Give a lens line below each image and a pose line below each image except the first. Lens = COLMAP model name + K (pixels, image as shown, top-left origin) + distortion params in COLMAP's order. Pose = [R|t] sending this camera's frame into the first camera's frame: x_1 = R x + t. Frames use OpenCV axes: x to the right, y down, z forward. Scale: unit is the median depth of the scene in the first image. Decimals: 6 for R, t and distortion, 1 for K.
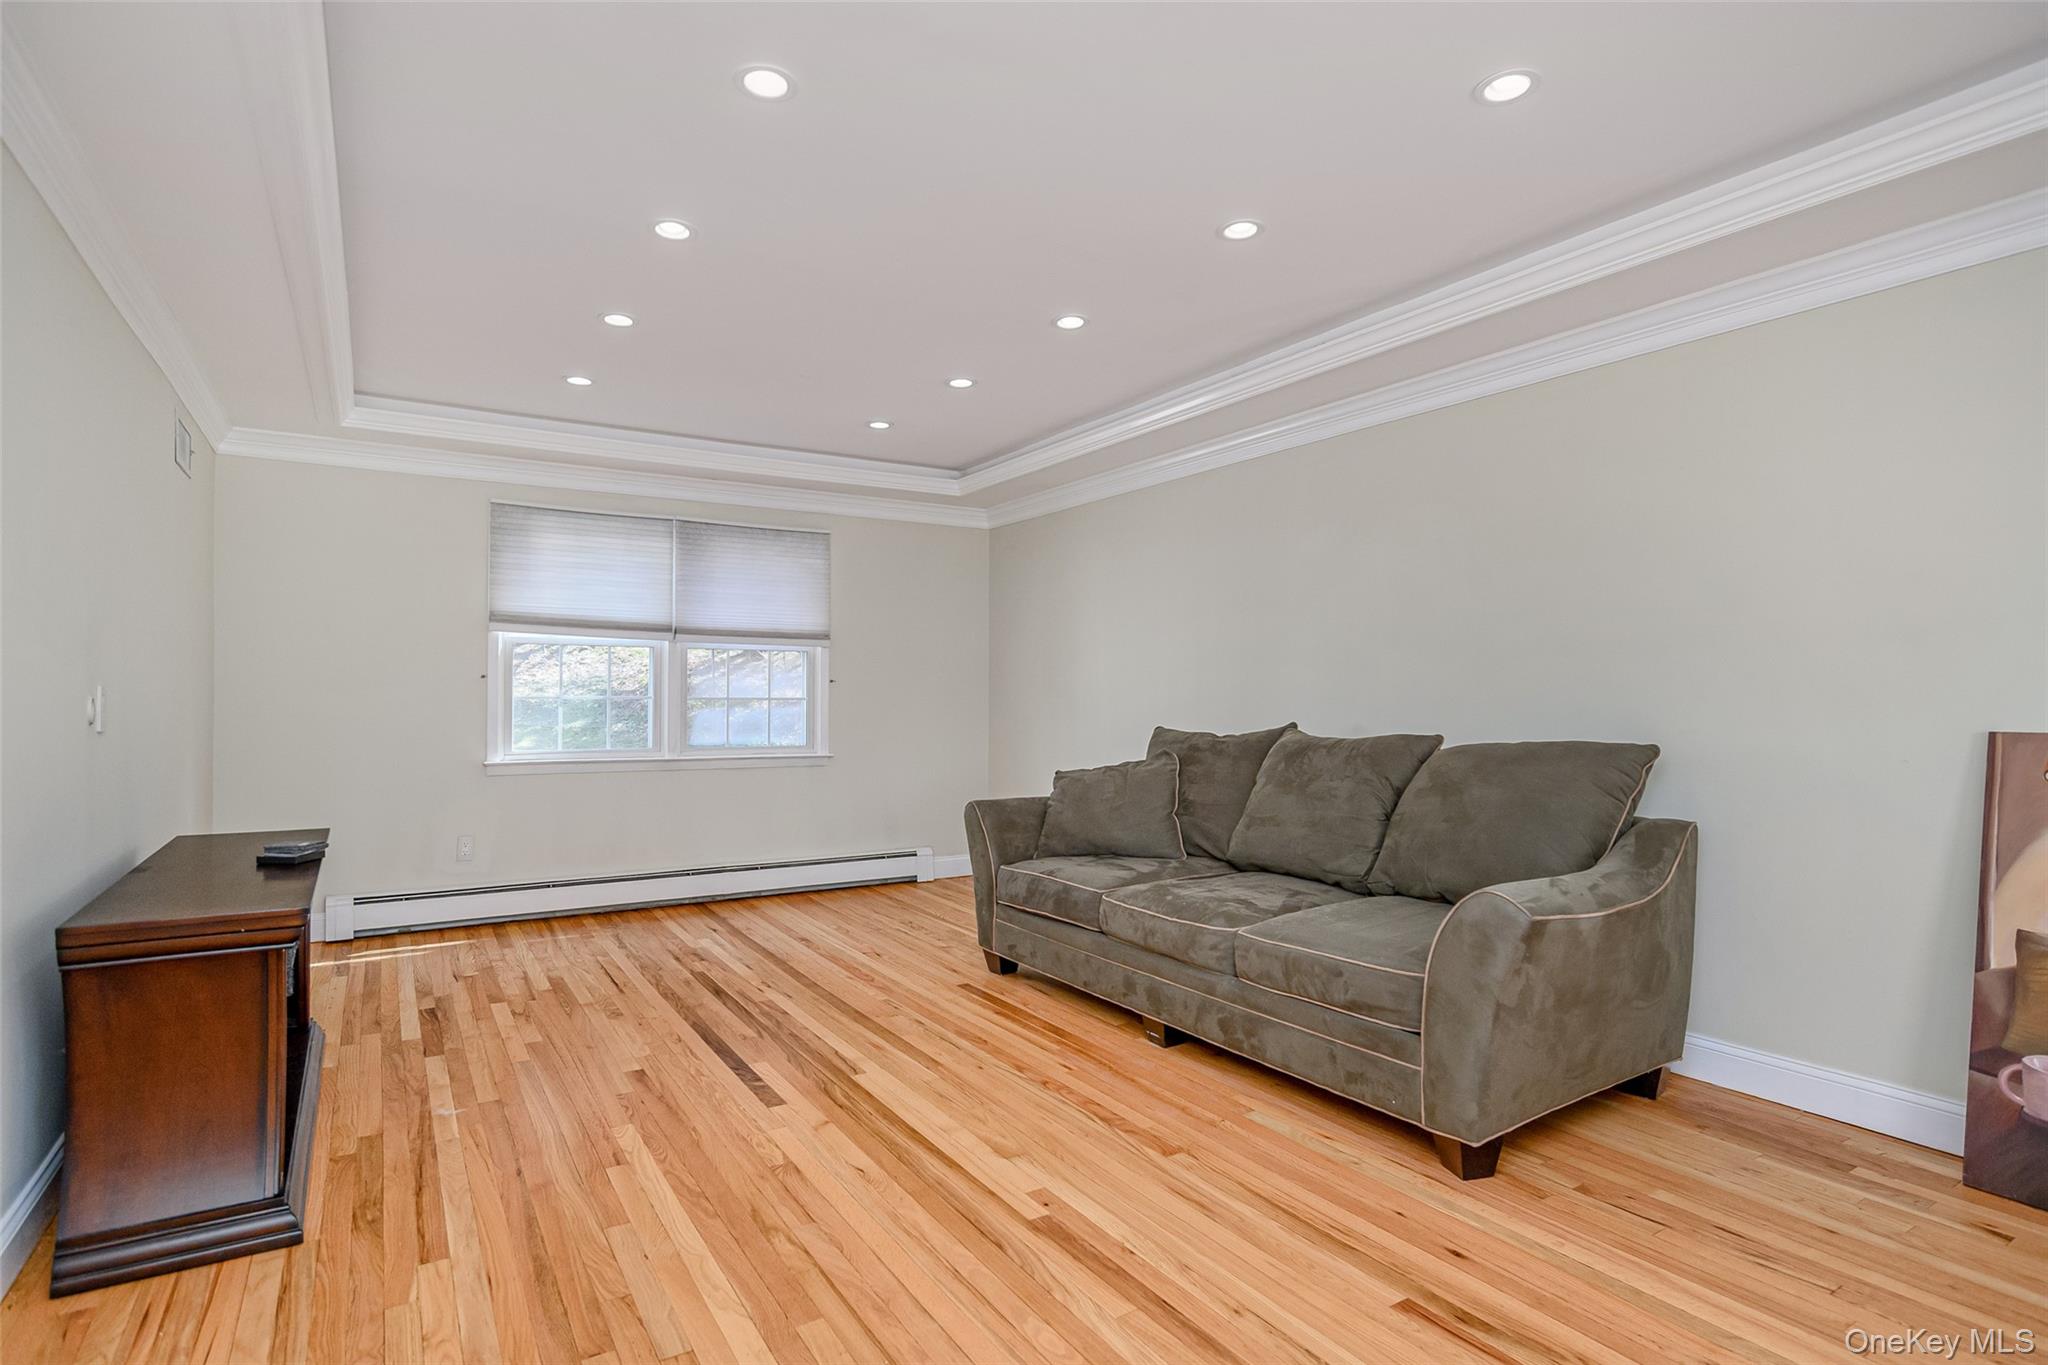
lens RADIAL K [[1041.8, 0, 1027.7], [0, 1041.8, 692.8], [0, 0, 1]] dist [-0.002939, 0.000851]
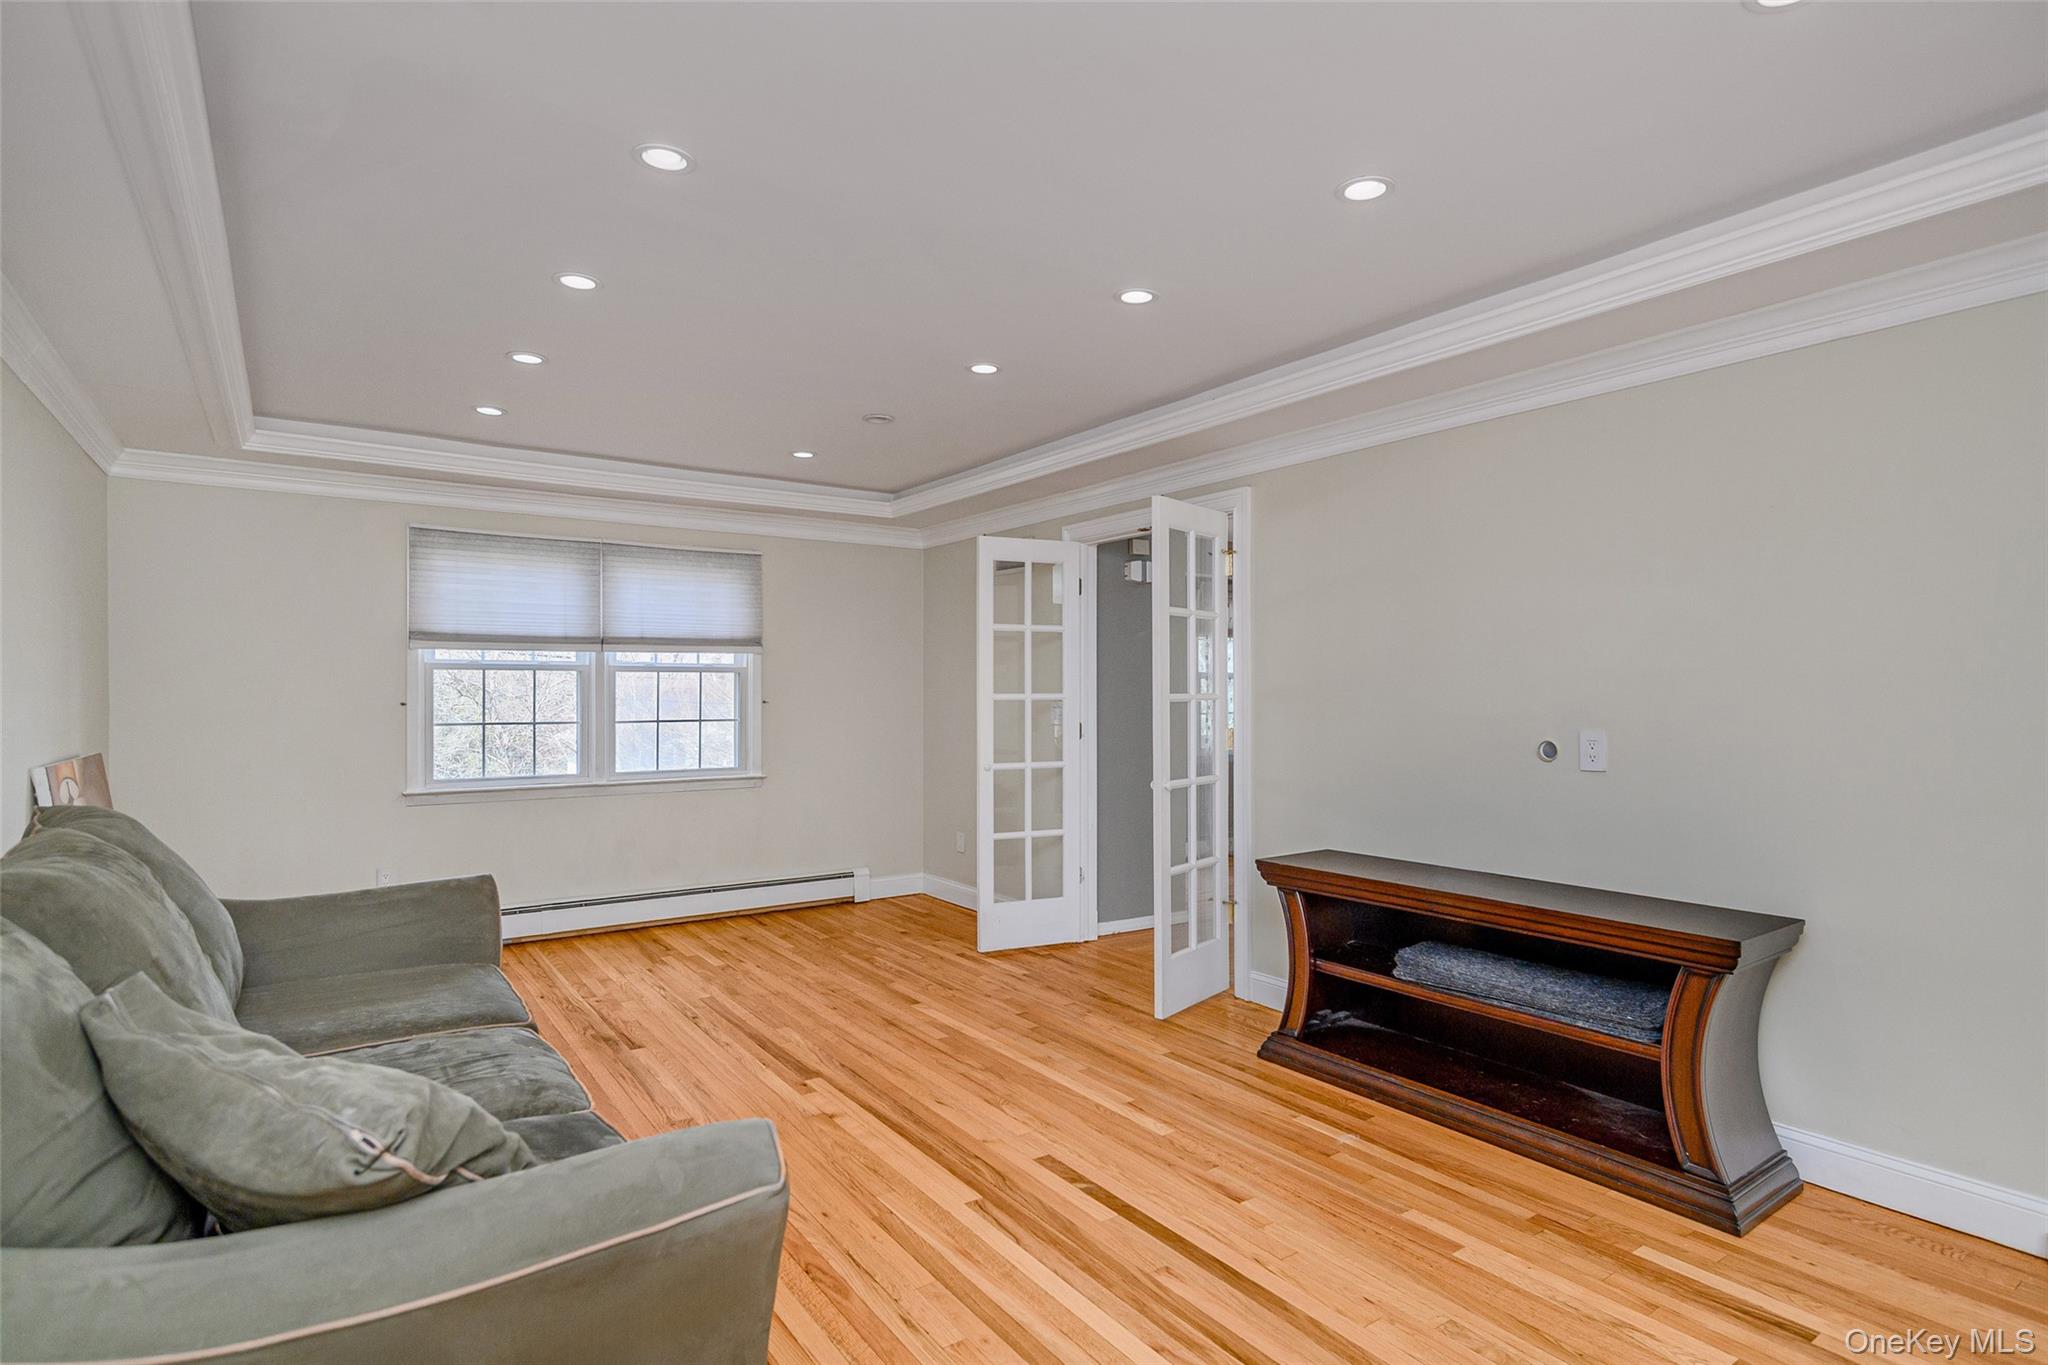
lens RADIAL K [[1041.8, 0, 1027.7], [0, 1041.8, 692.8], [0, 0, 1]] dist [-0.002939, 0.000851]
pose [[-0.998684, -0.002239, -0.051229, -0.190416], [-0.002153, 0.999996, -0.001742, -0.048709], [0.051233, -0.001629, -0.998685, 2.164537]]
